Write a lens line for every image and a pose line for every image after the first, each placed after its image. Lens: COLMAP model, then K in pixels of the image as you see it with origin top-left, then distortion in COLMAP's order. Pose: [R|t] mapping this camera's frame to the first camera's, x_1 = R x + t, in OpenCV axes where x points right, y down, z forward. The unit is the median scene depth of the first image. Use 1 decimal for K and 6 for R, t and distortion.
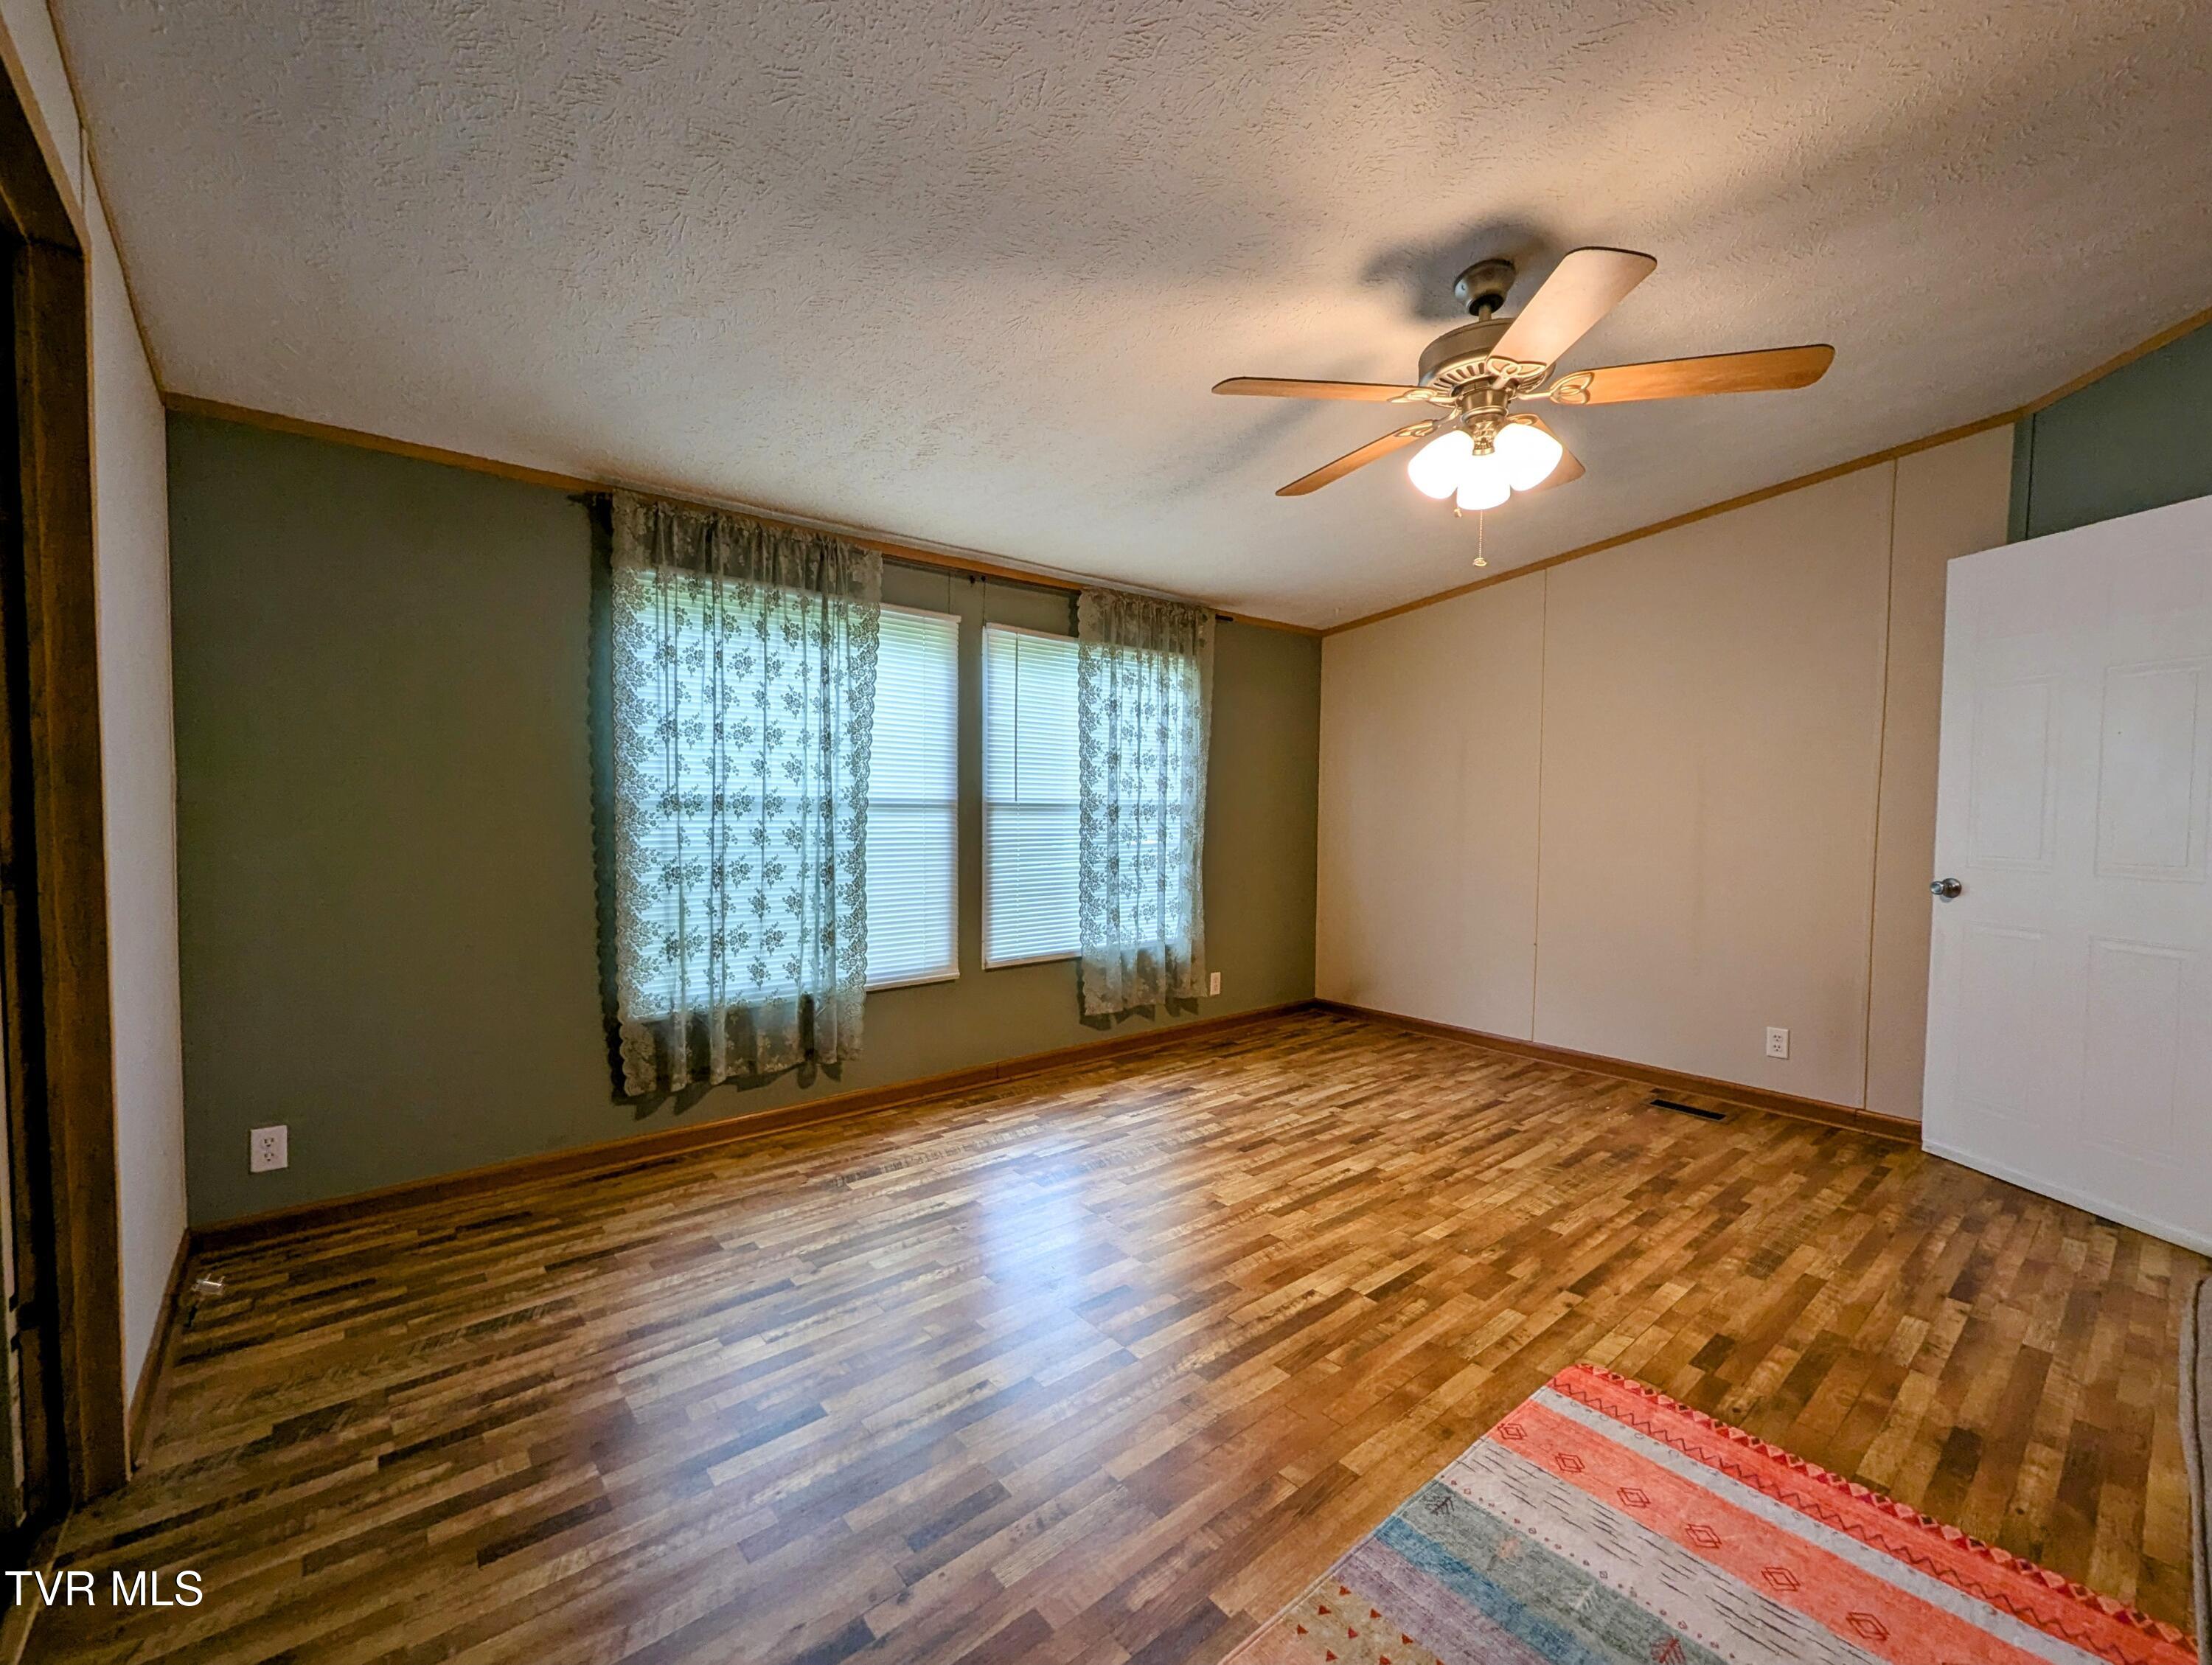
lens RADIAL K [[921.9, 0, 1110.5], [0, 921.9, 838.7], [0, 0, 1]] dist [0.002664, -0.001424]
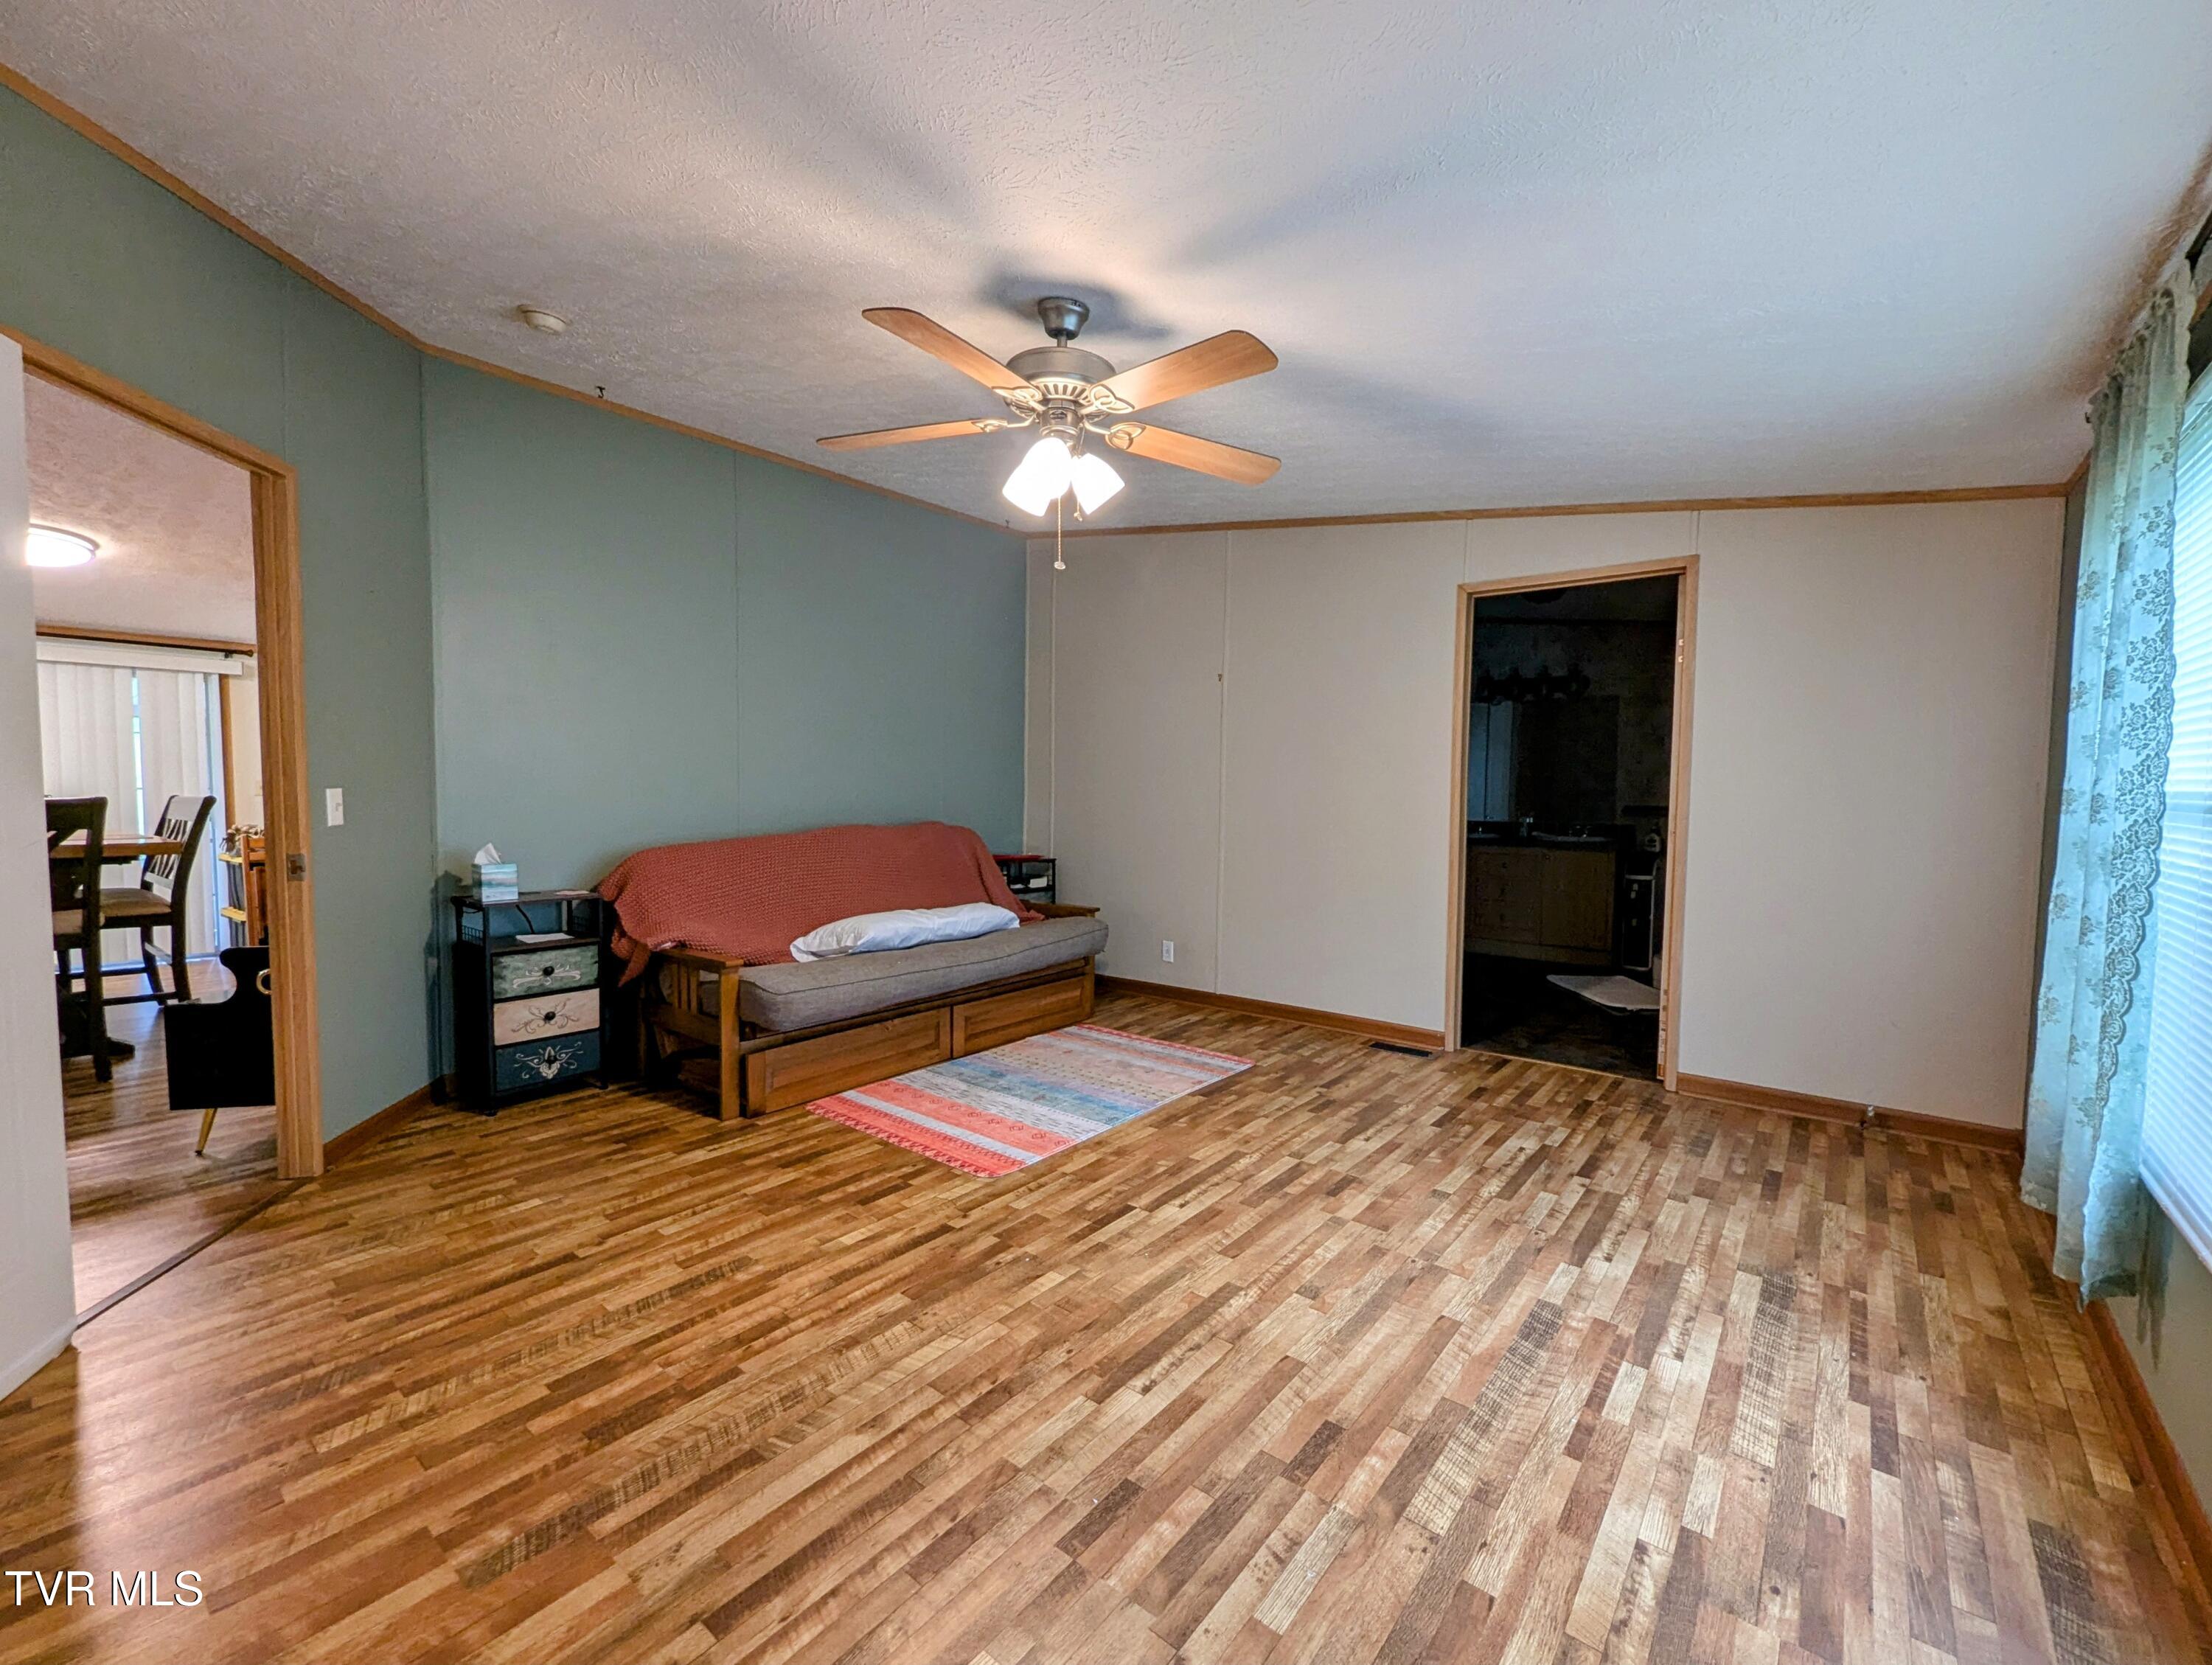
lens RADIAL K [[921.9, 0, 1110.5], [0, 921.9, 838.7], [0, 0, 1]] dist [0.002664, -0.001424]
pose [[-0.981177, -0.008949, -0.192902, 0.462640], [-0.027470, 0.995235, 0.093554, -0.066173], [0.191145, 0.097092, -0.976748, 1.795780]]
